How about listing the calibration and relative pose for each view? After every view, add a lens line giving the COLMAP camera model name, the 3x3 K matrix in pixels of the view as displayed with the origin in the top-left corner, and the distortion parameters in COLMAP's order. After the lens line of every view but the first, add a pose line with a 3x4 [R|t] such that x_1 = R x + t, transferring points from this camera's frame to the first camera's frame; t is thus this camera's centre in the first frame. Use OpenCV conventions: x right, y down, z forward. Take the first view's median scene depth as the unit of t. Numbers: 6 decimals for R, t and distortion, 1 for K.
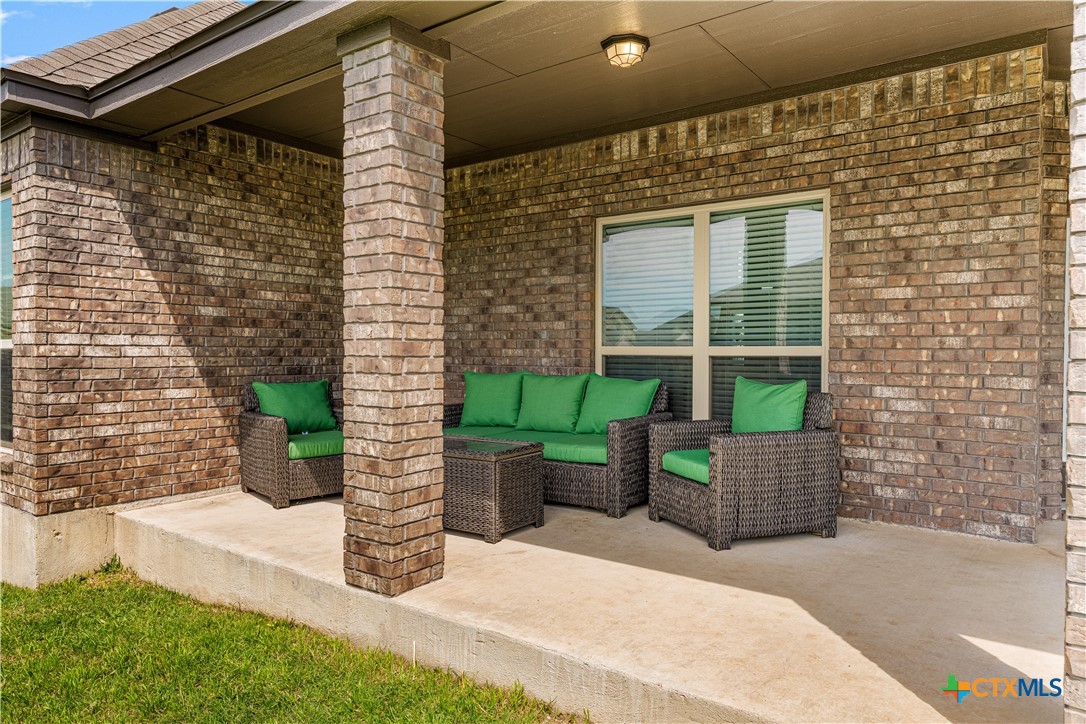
lens RADIAL K [[712.3, 0, 543.0], [0, 712.3, 362.0], [0, 0, 1]] dist [-0.002014, -0.000085]
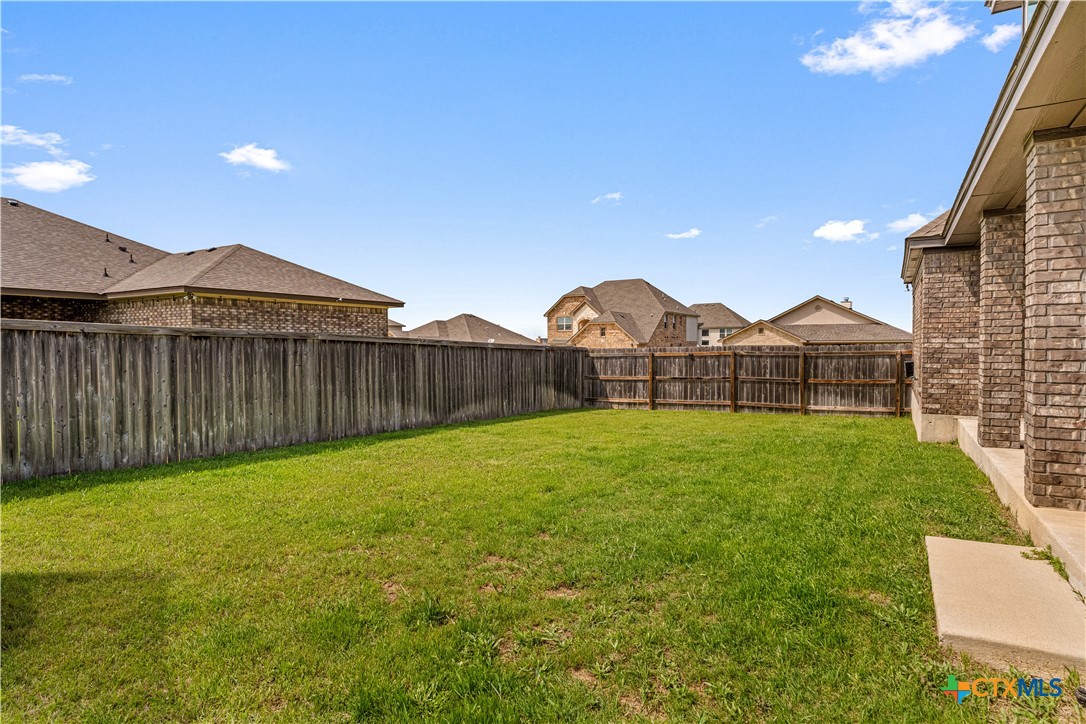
lens RADIAL K [[586.3, 0, 543.0], [0, 586.3, 362.0], [0, 0, 1]] dist [-0.000575, 0.000463]
pose [[0.097005, 0.025410, -0.994960, 1.122645], [-0.010447, 0.999645, 0.024511, 0.004675], [0.995229, 0.008017, 0.097236, -0.476734]]
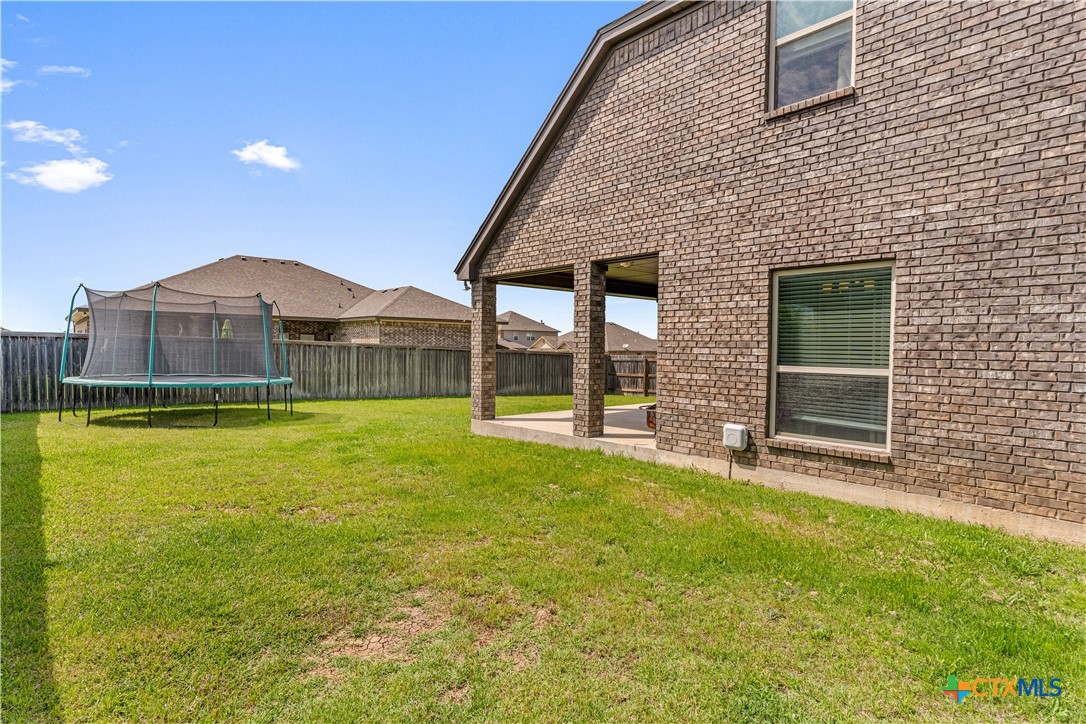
lens RADIAL K [[559.2, 0, 543.0], [0, 559.2, 362.0], [0, 0, 1]] dist [-0.000236, -0.000074]
pose [[-0.200360, 0.020186, -0.979514, 2.938346], [-0.028270, 0.999252, 0.026375, -0.052050], [0.979314, 0.032976, -0.199640, 0.691094]]
